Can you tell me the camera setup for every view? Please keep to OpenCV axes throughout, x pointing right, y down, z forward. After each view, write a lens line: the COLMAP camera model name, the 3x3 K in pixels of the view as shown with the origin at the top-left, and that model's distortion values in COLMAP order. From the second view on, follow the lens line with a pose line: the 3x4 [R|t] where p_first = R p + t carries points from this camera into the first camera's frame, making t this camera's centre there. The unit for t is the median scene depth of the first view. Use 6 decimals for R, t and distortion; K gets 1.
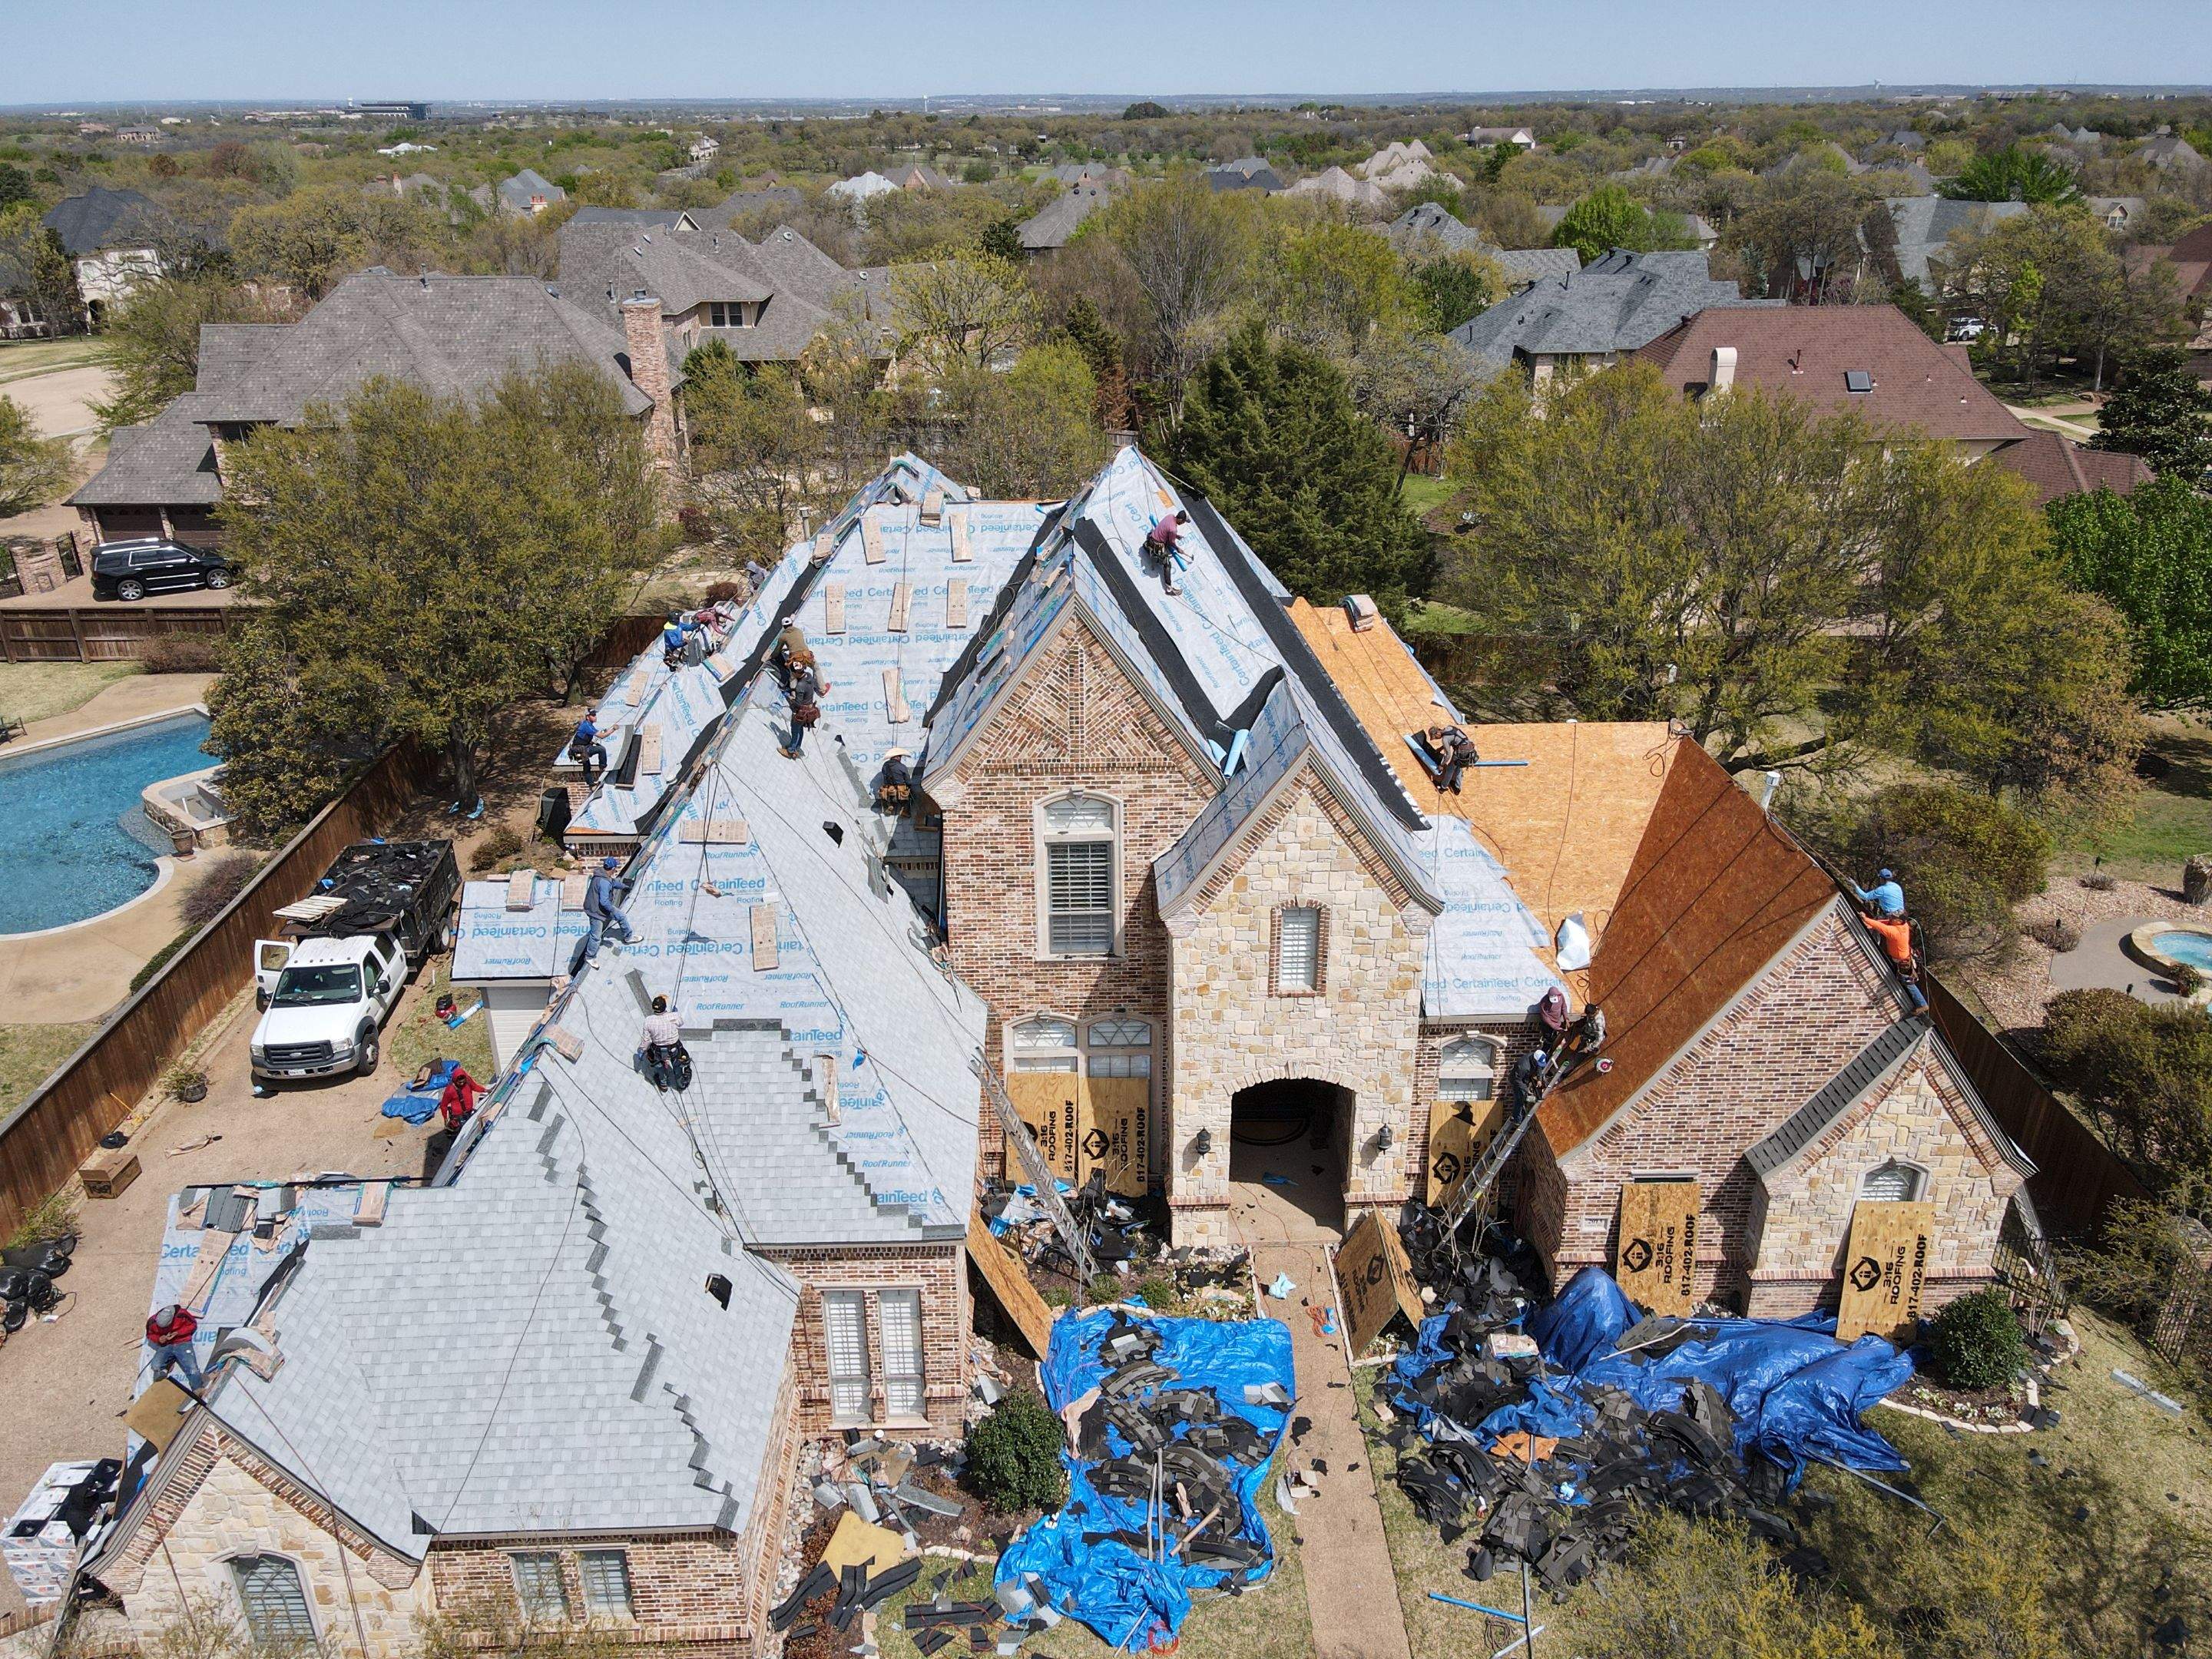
lens RADIAL K [[1625.5, 0, 1105.1], [0, 1625.5, 815.9], [0, 0, 1]] dist [0.010514, 0.010001]
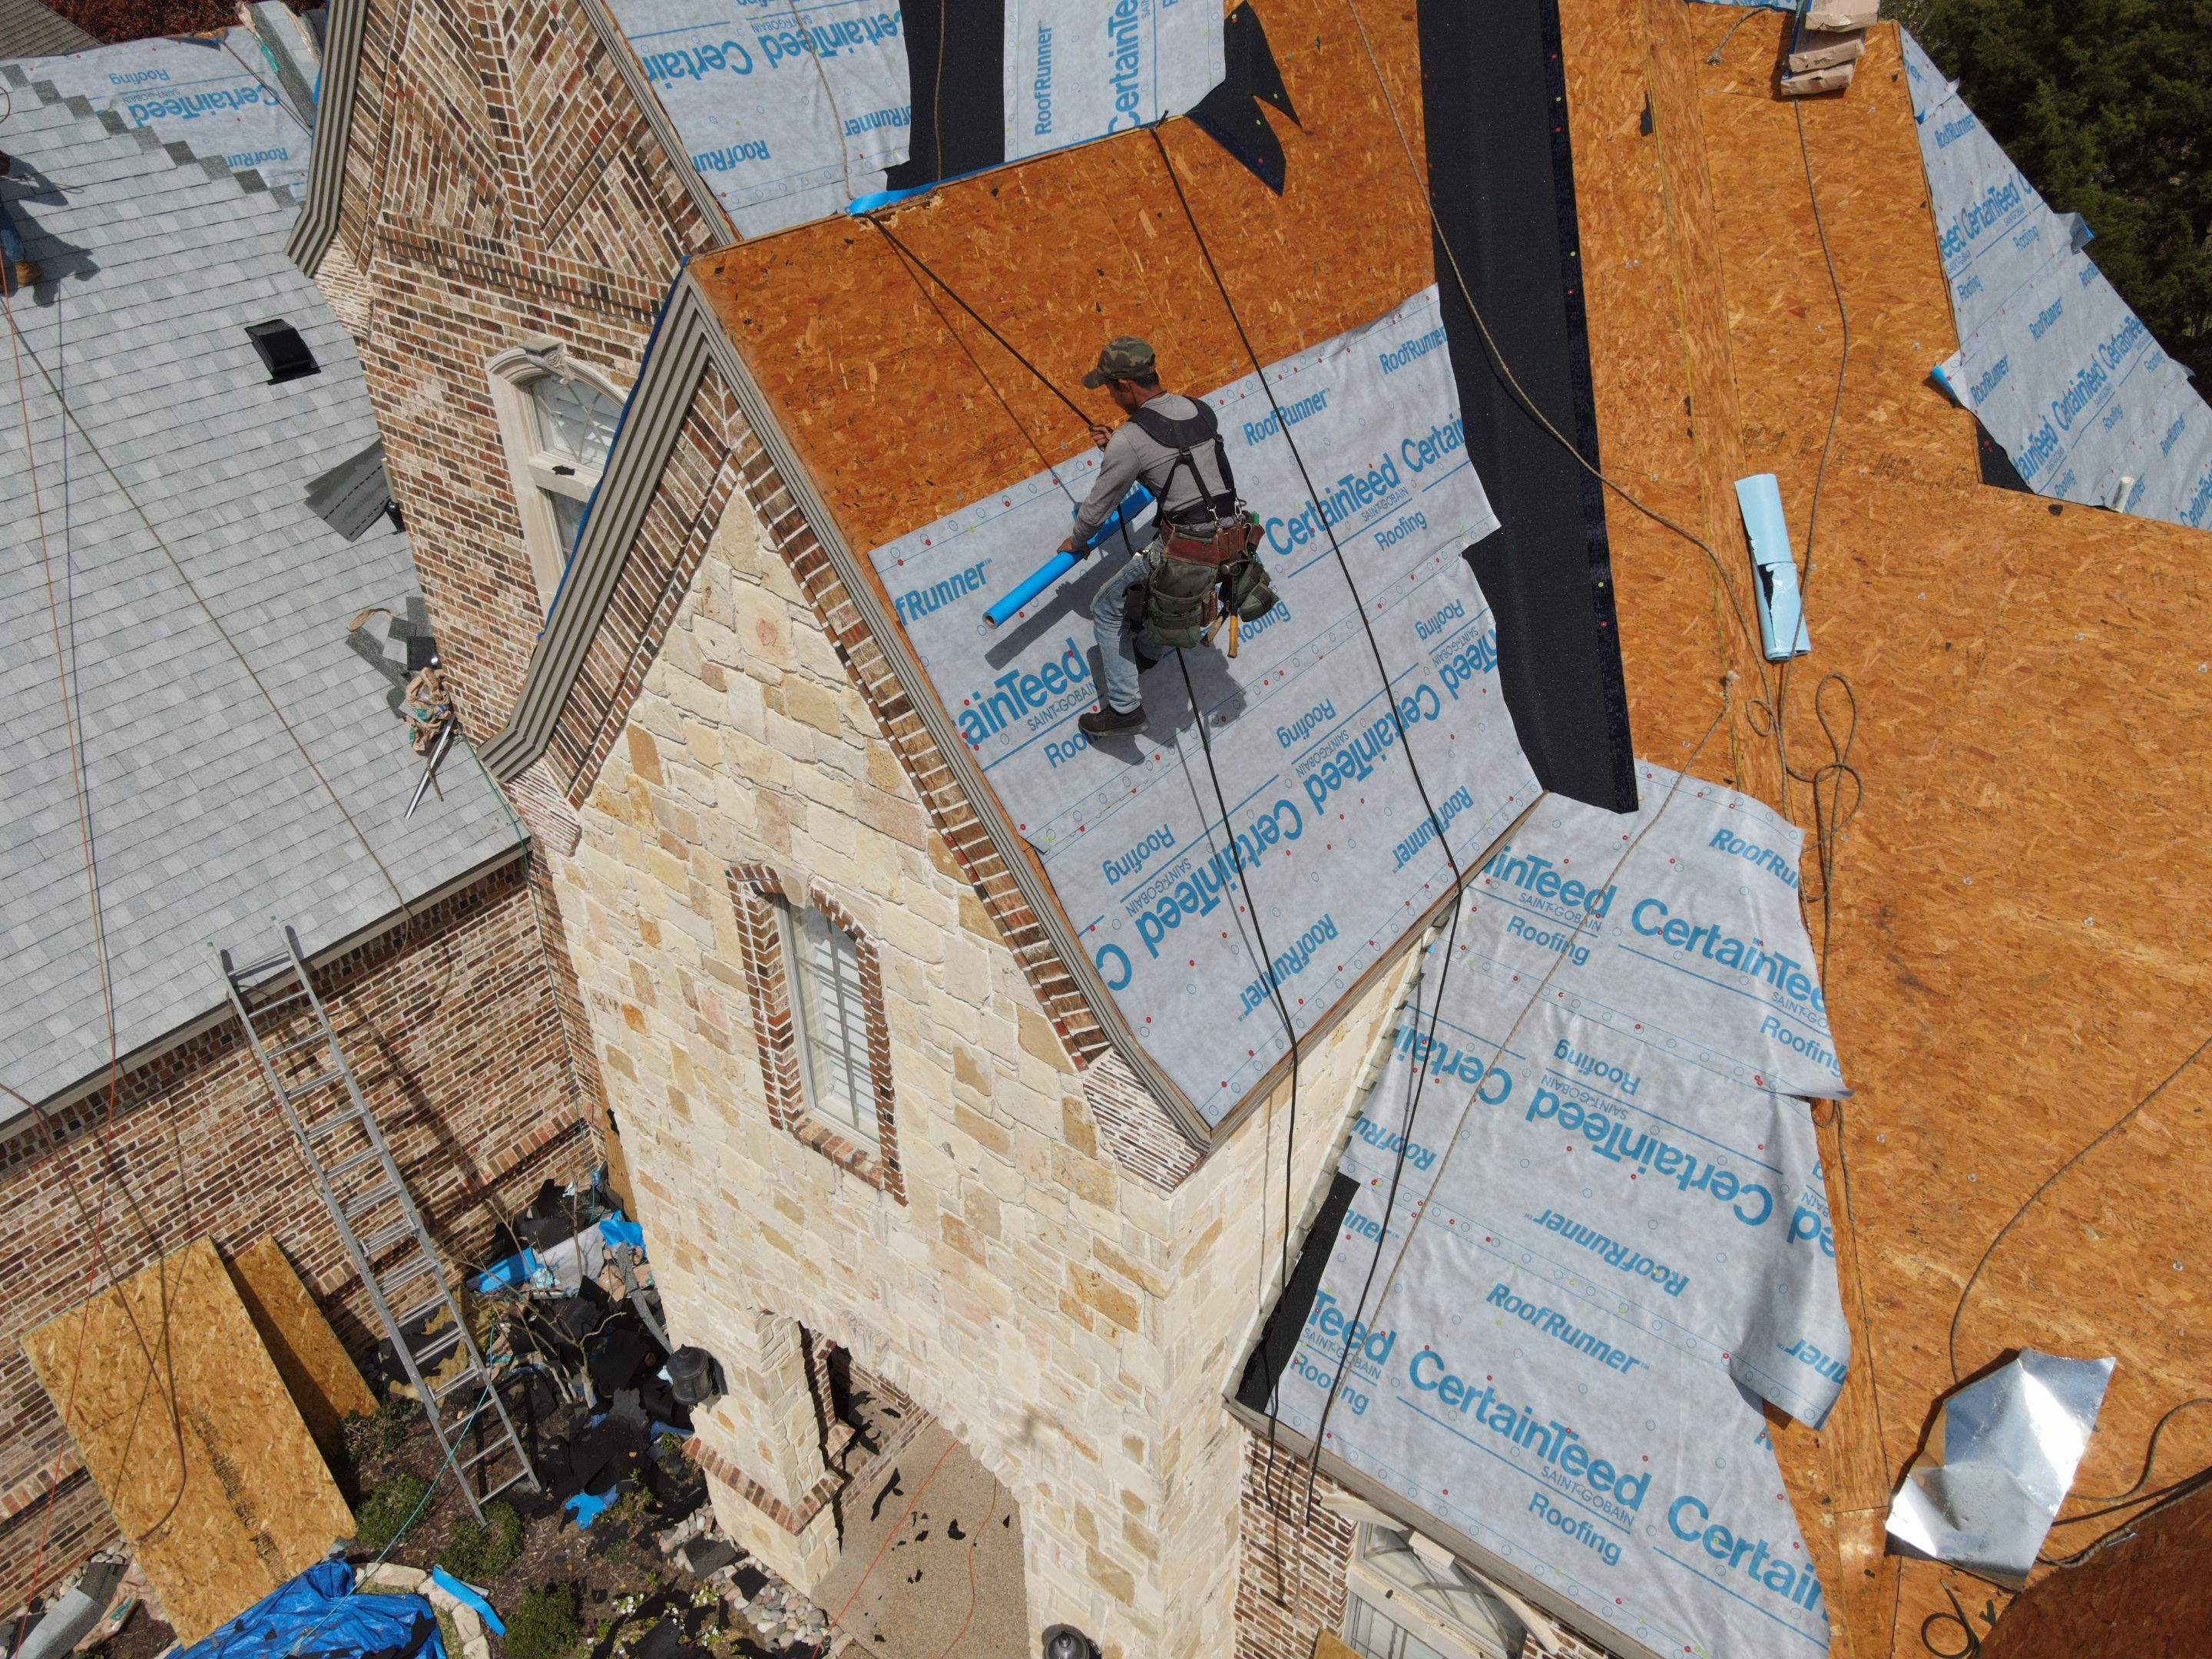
lens RADIAL K [[1625.5, 0, 1101.8], [0, 1625.5, 822.3], [0, 0, 1]] dist [0.010514, 0.010001]
pose [[0.780531, 0.352572, -0.516202, 0.298045], [-0.250130, 0.932931, 0.258989, -0.042649], [0.572893, -0.073031, 0.816370, 0.793145]]
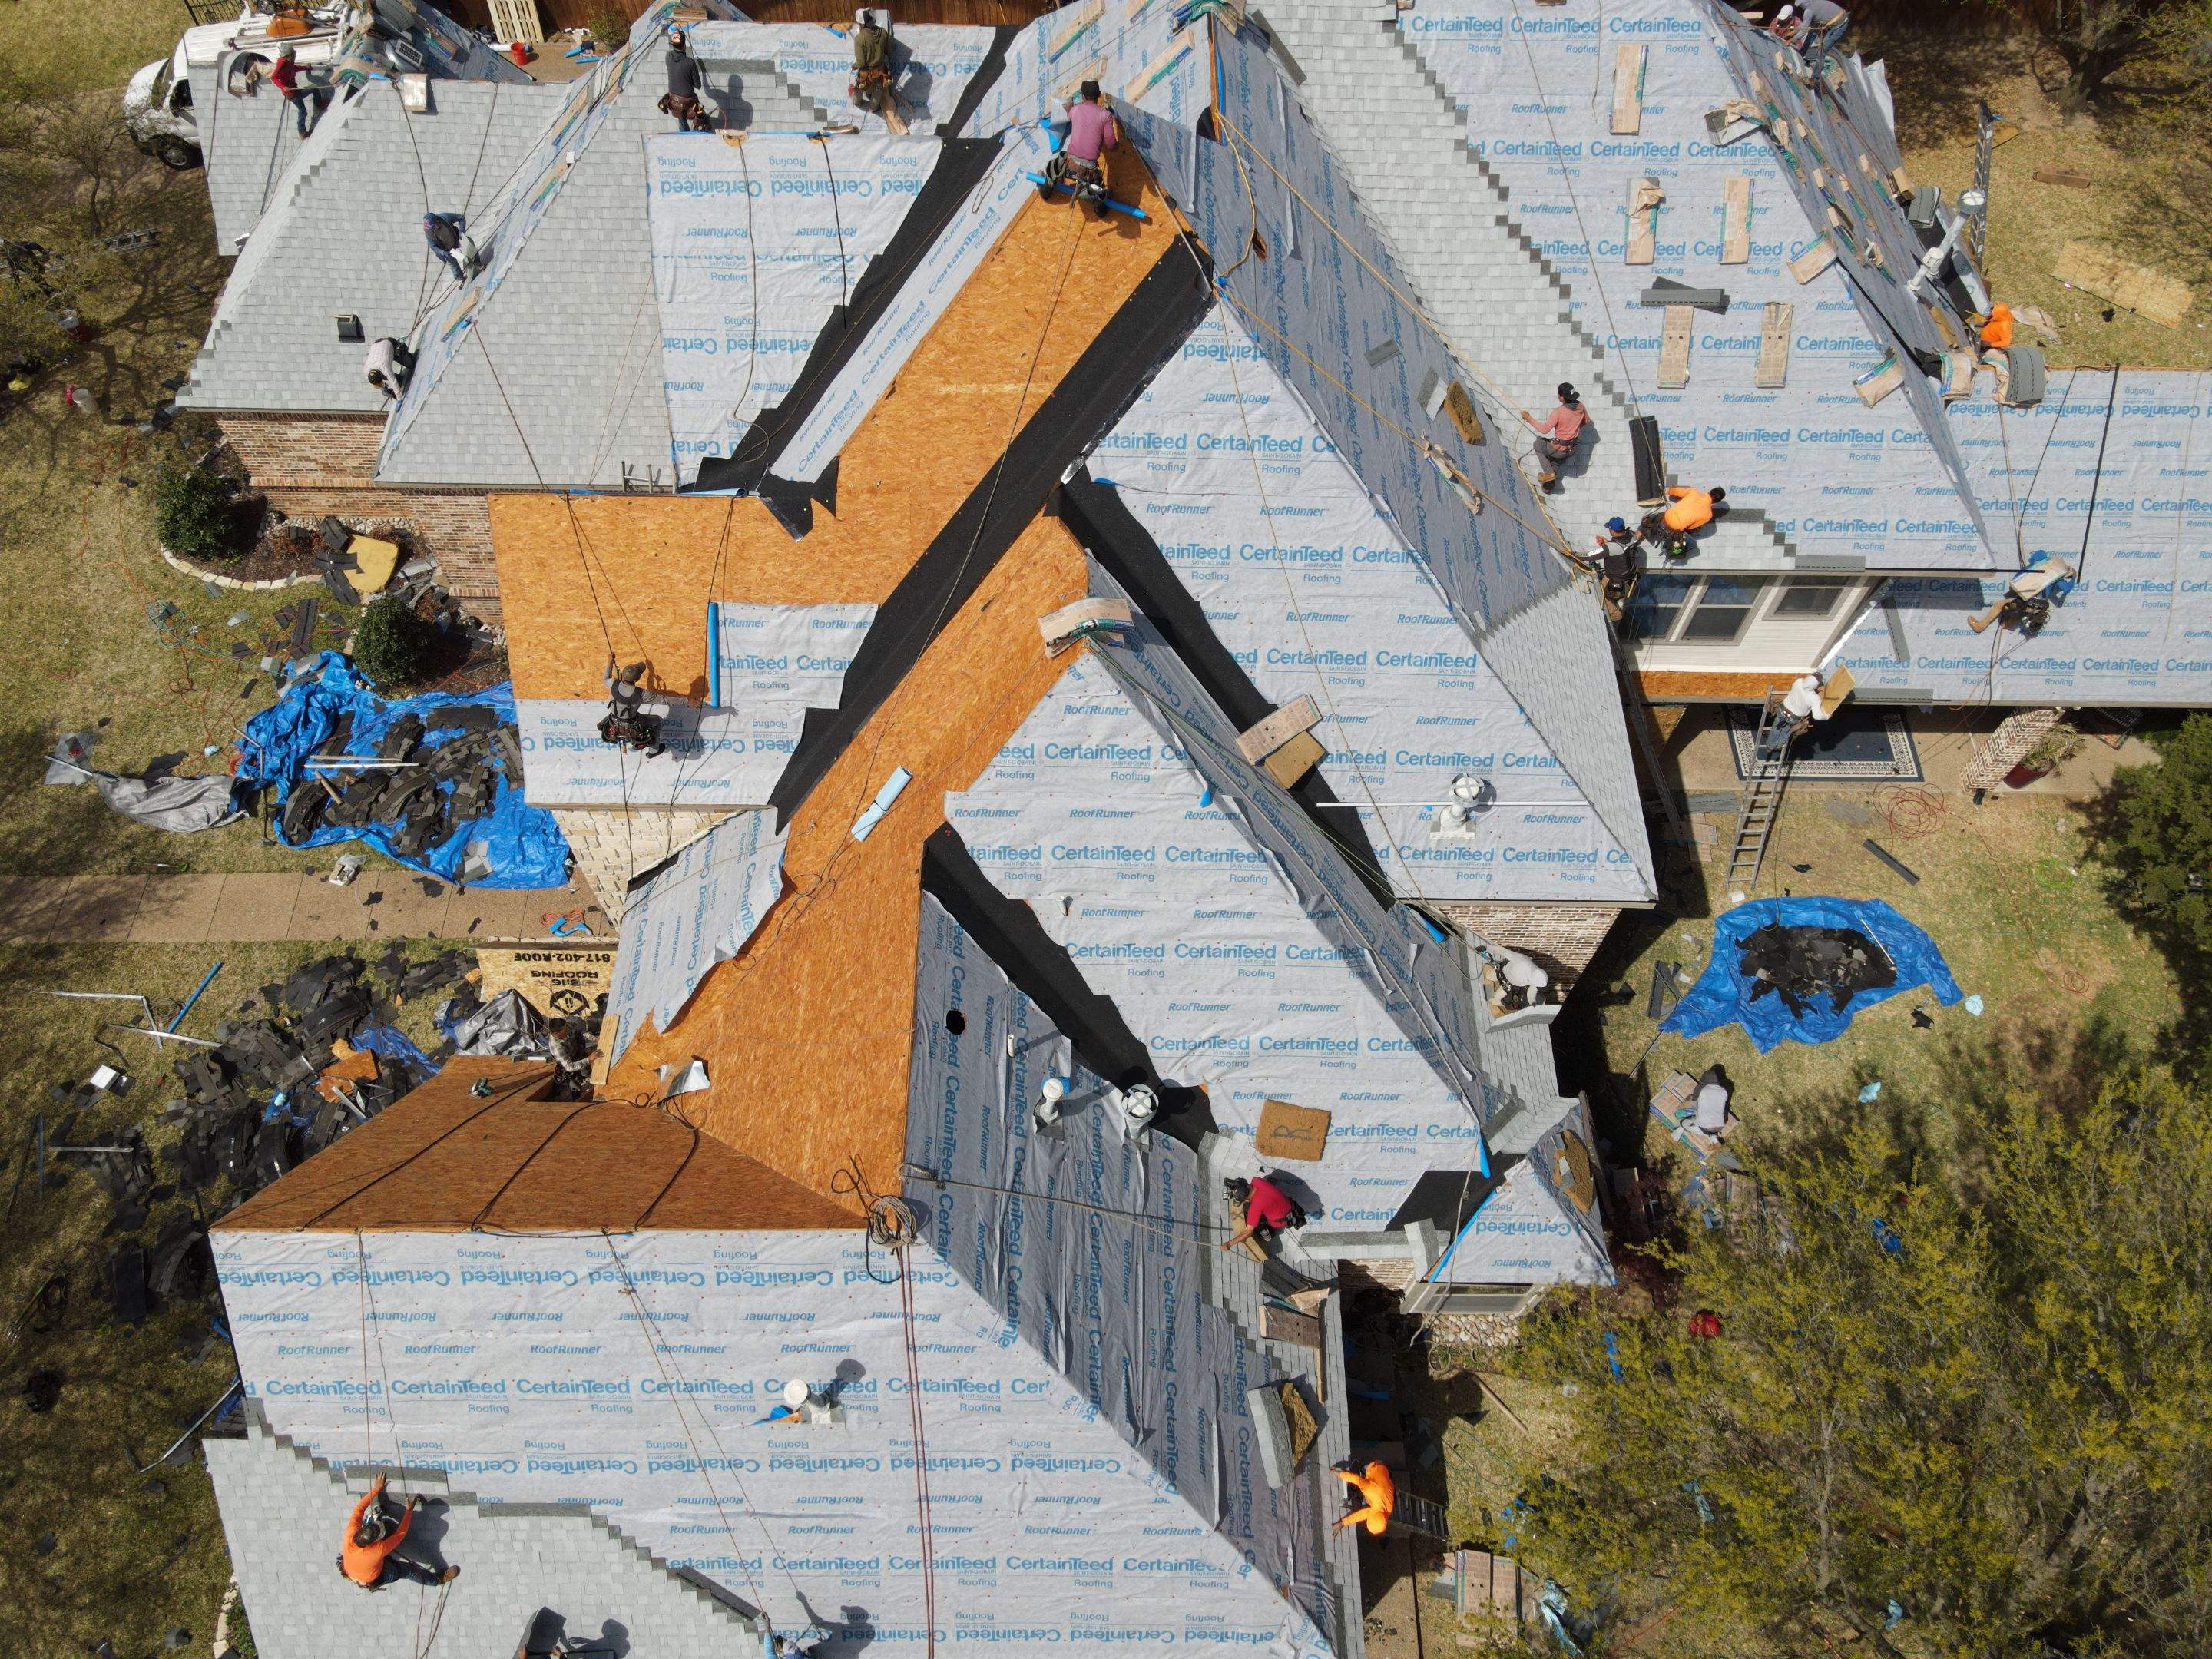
lens RADIAL K [[1625.5, 0, 1104.7], [0, 1625.5, 821.8], [0, 0, 1]] dist [0.010514, 0.010001]
pose [[-0.025895, 0.864681, -0.501654, 0.574261], [-0.415535, 0.447104, 0.792104, -0.630437], [0.909209, 0.228966, 0.347727, 0.972939]]
